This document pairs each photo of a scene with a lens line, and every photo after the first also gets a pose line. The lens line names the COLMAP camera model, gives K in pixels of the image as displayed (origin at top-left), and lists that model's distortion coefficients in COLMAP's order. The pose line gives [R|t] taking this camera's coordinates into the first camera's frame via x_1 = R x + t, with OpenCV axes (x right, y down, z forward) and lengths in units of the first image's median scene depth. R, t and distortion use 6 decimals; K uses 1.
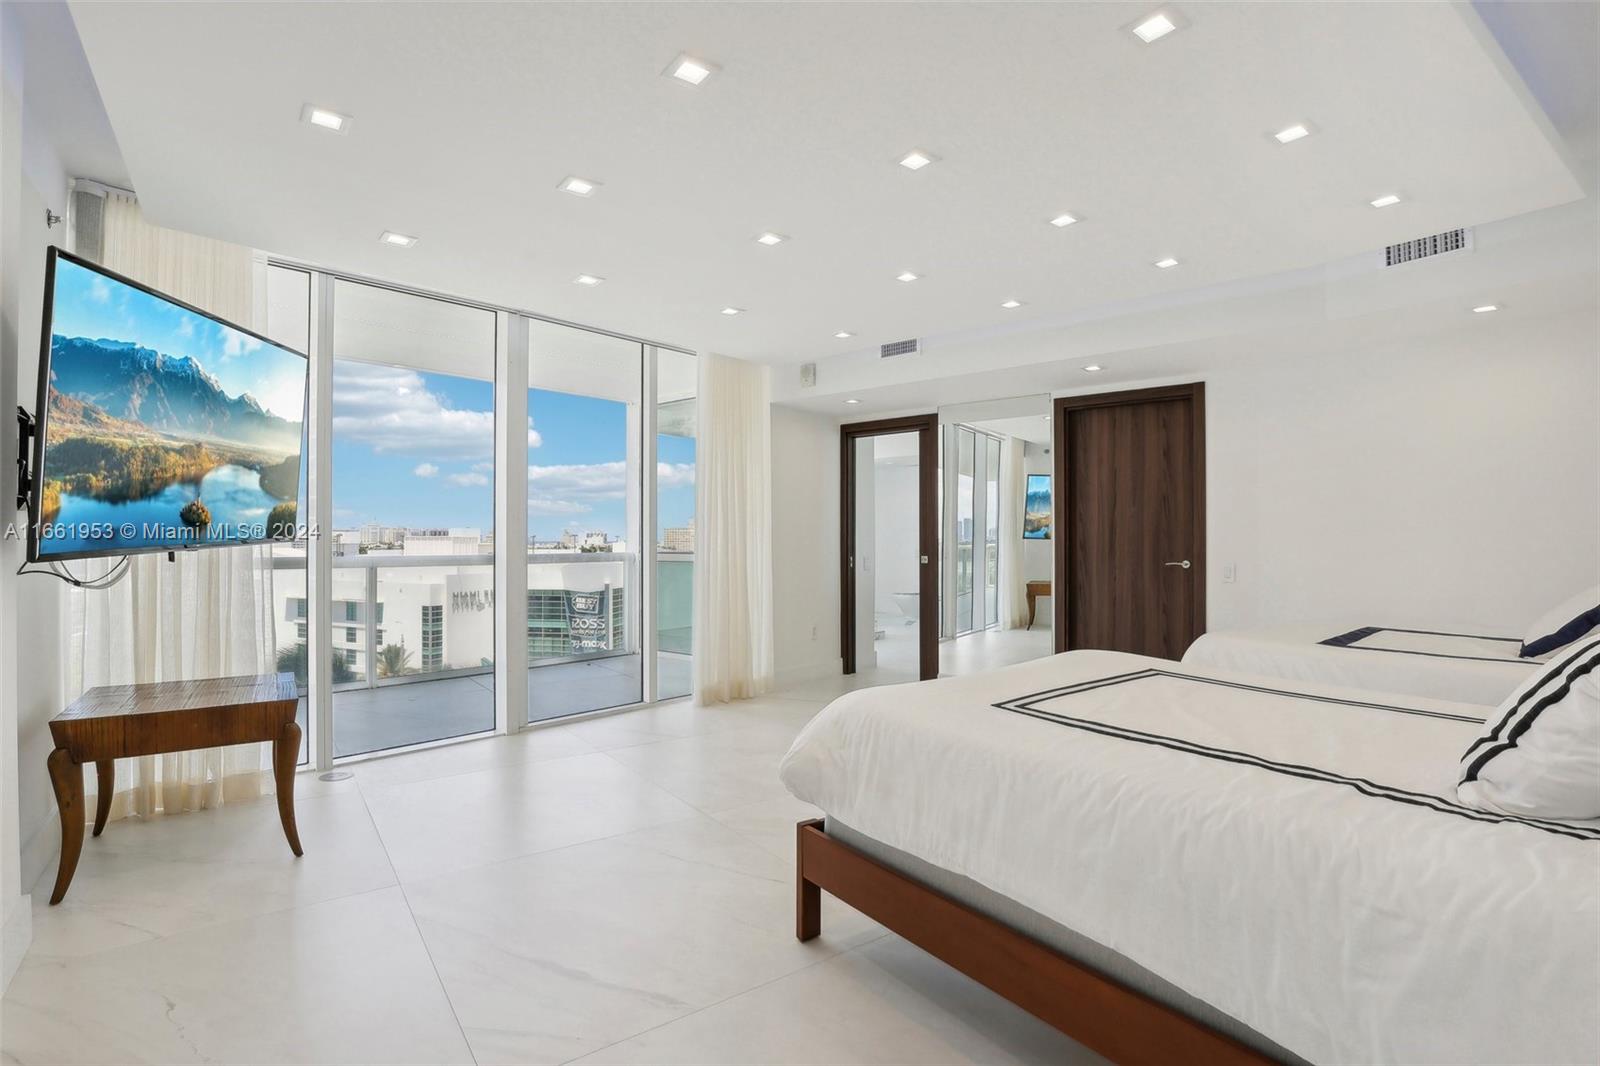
lens RADIAL K [[749.1, 0, 806.8], [0, 749.1, 533.0], [0, 0, 1]] dist [-0.017789, 0.000699]
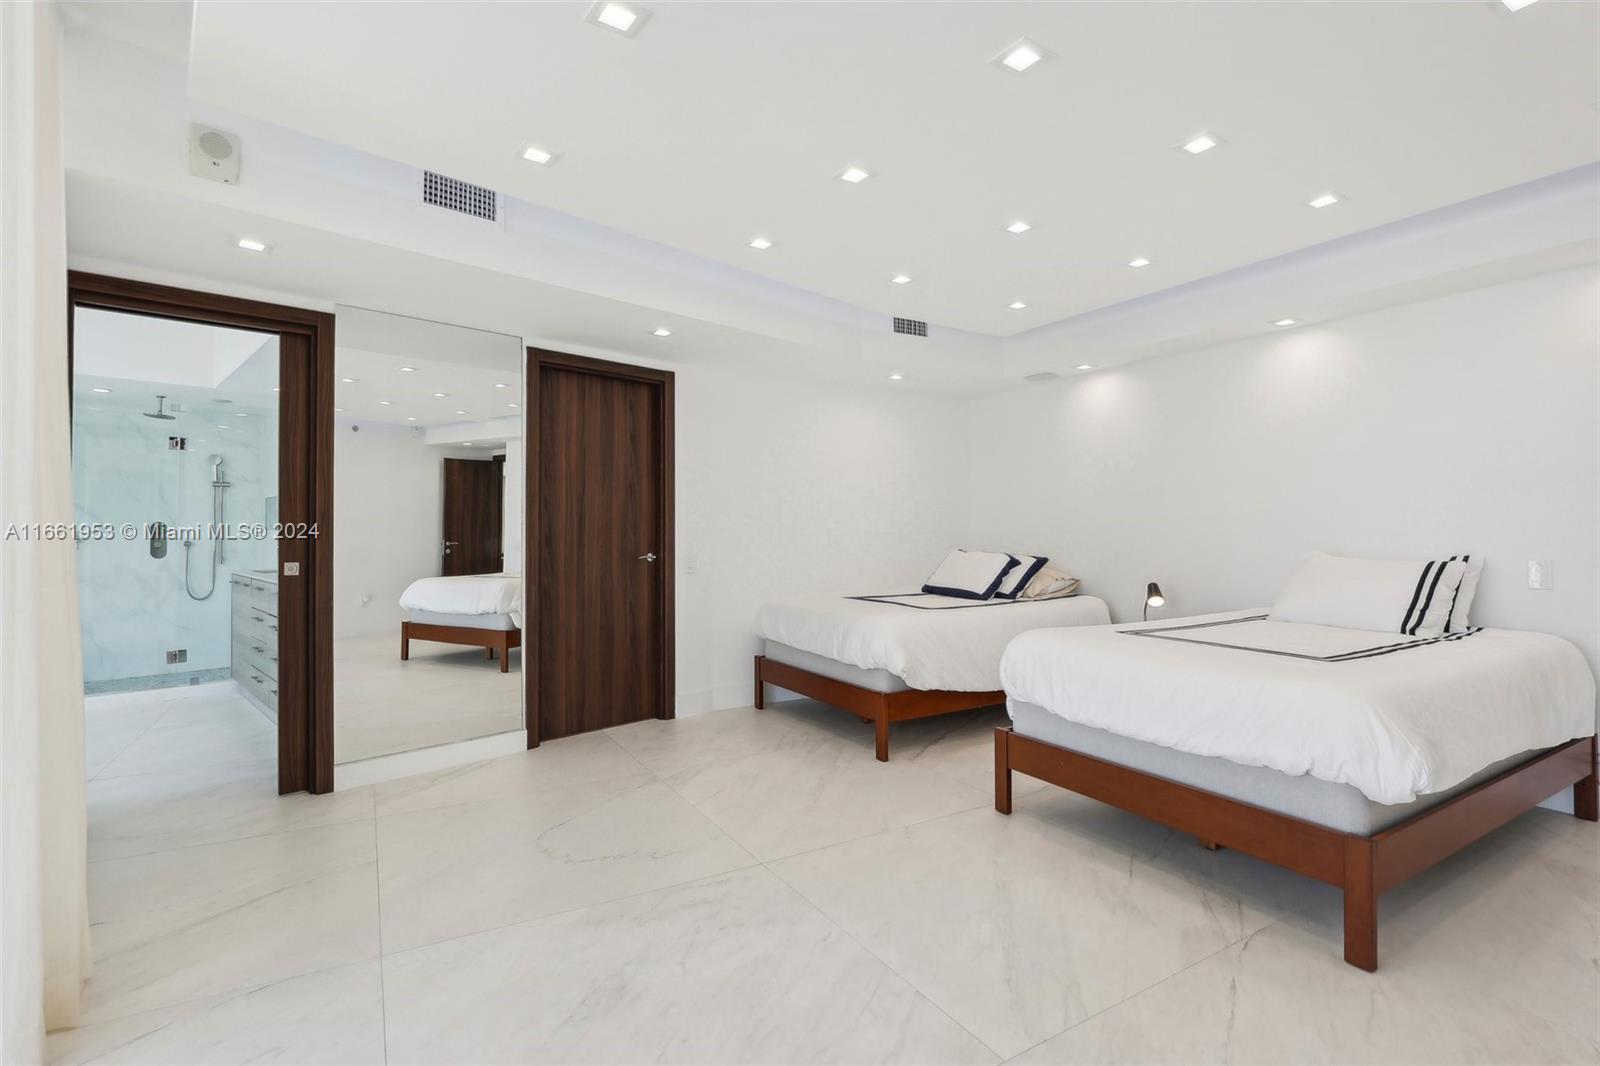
lens RADIAL K [[749.1, 0, 805.2], [0, 749.1, 529.3], [0, 0, 1]] dist [-0.017789, 0.000699]
pose [[0.113088, 0.000636, 0.993585, -0.404758], [-0.002494, 0.999997, -0.000356, 0.005189], [-0.993582, -0.002438, 0.113089, 0.662922]]
